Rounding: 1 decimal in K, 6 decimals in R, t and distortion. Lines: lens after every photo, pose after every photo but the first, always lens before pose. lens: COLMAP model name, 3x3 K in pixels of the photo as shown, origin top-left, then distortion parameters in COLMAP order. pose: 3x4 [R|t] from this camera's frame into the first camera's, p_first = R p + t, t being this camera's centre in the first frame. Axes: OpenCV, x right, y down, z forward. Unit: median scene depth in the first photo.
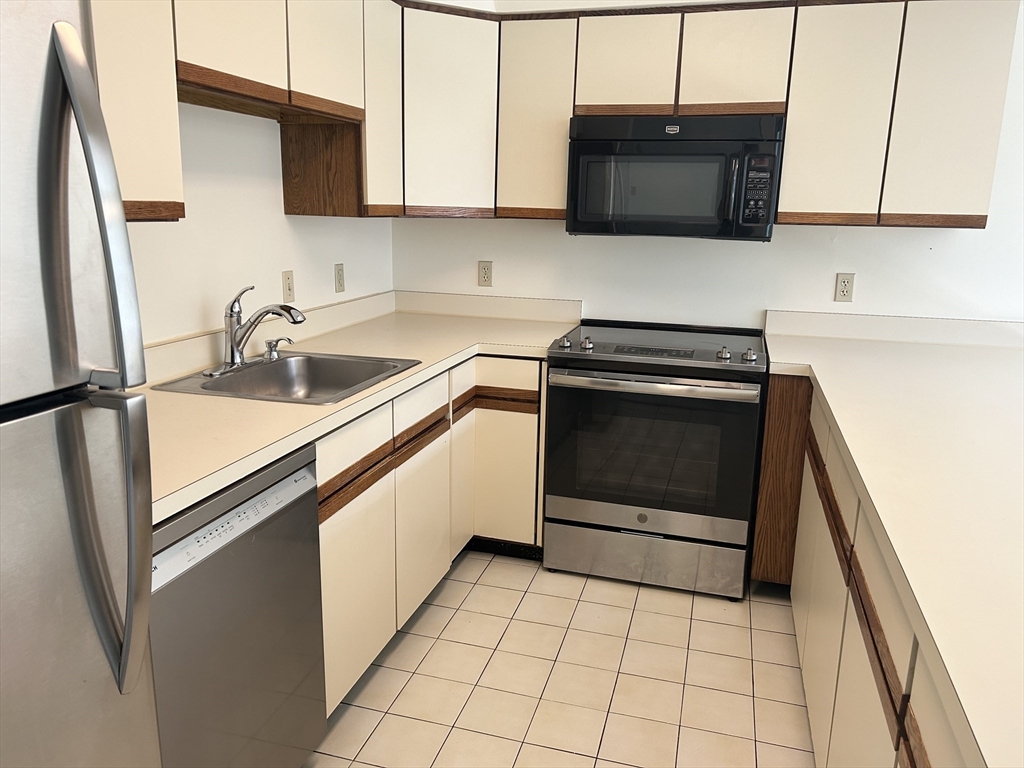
lens RADIAL K [[782.9, 0, 512.9], [0, 782.9, 367.0], [0, 0, 1]] dist [0.076985, -0.074049]
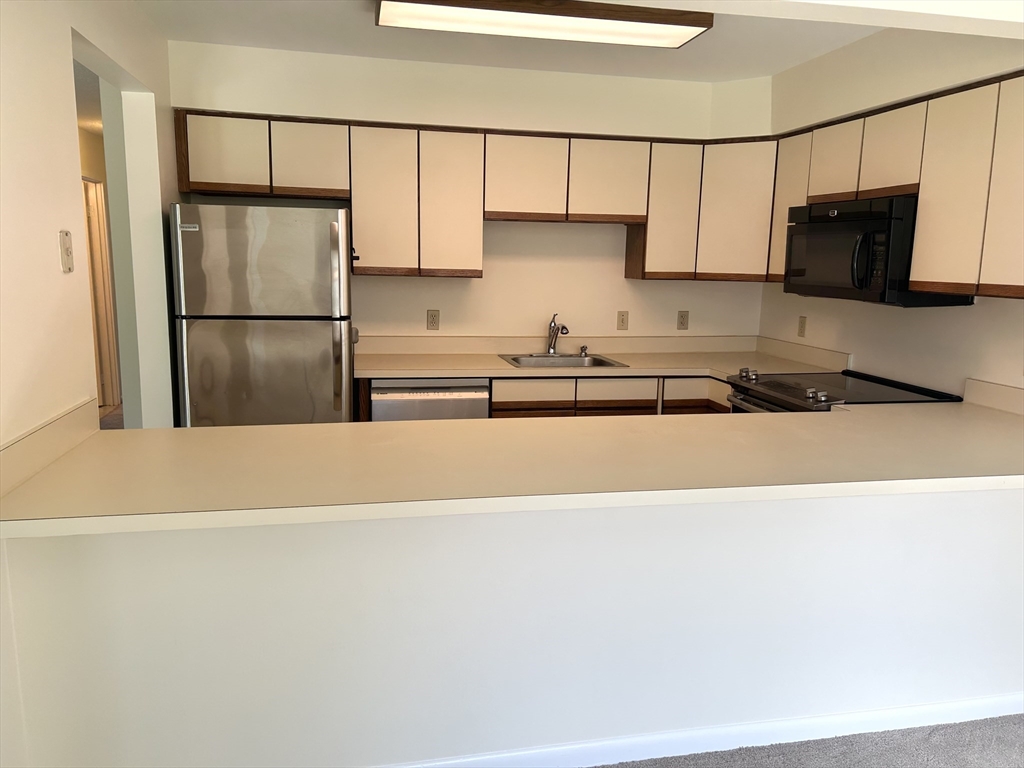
lens RADIAL K [[766.1, 0, 514.7], [0, 766.1, 386.4], [0, 0, 1]] dist [0.064169, -0.062693]
pose [[0.472184, 0.135335, -0.871049, 1.061786], [-0.188621, 0.980770, 0.050133, -0.001341], [0.861083, 0.140626, 0.488630, 0.018383]]
